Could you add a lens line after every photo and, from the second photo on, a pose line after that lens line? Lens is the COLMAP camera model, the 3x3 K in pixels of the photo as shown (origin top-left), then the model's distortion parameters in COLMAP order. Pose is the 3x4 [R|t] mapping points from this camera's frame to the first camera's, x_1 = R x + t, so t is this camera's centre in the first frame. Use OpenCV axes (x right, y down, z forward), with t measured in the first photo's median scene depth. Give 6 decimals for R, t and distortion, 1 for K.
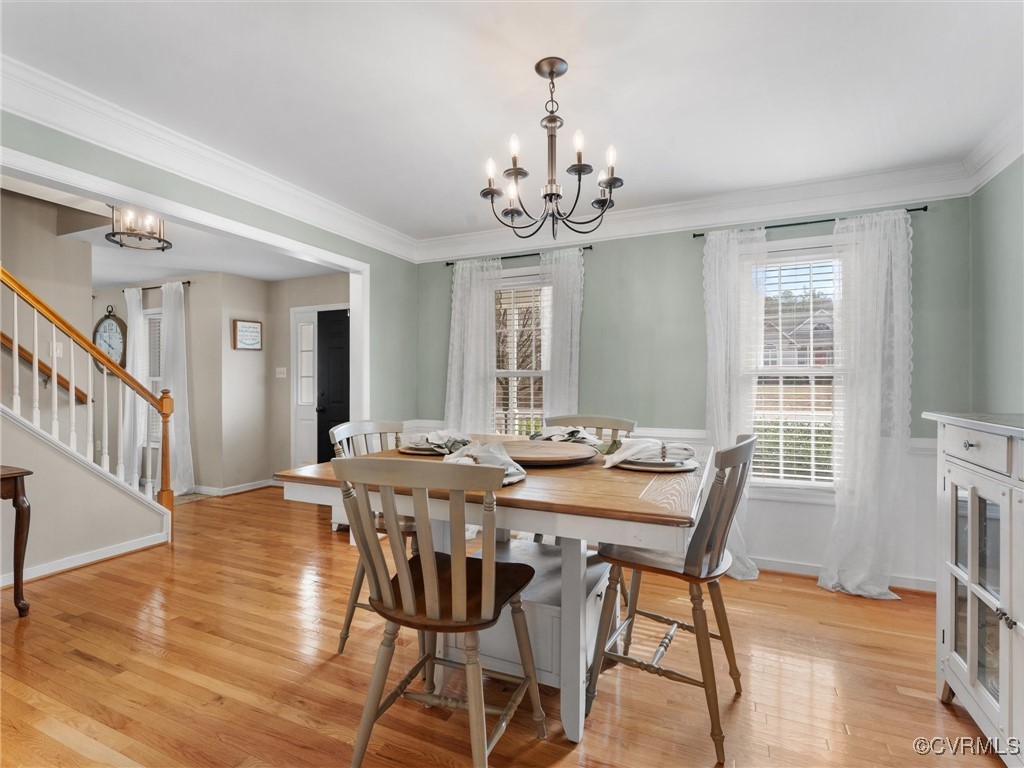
lens RADIAL K [[489.5, 0, 507.0], [0, 489.5, 387.1], [0, 0, 1]] dist [-0.002438, 0.003879]
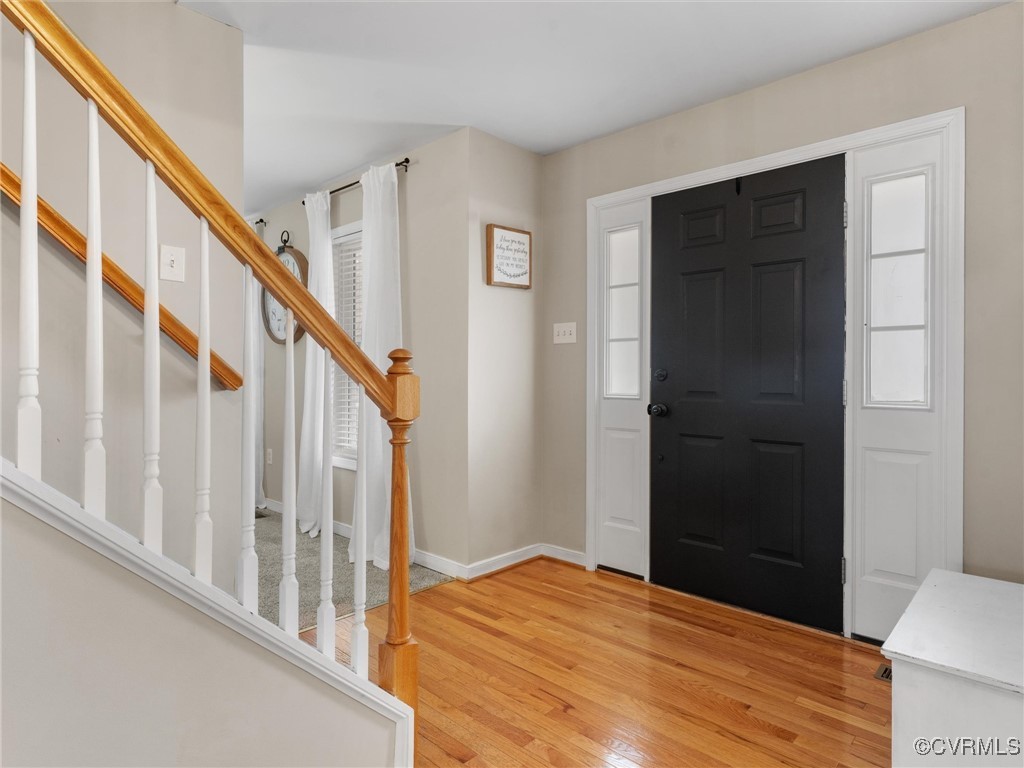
lens RADIAL K [[584.9, 0, 515.0], [0, 584.9, 378.7], [0, 0, 1]] dist [-0.013339, 0.003507]
pose [[0.949118, 0.004503, -0.314889, -0.343043], [-0.003929, 0.999989, 0.002460, 0.016932], [0.314897, -0.001098, 0.949125, 0.444036]]
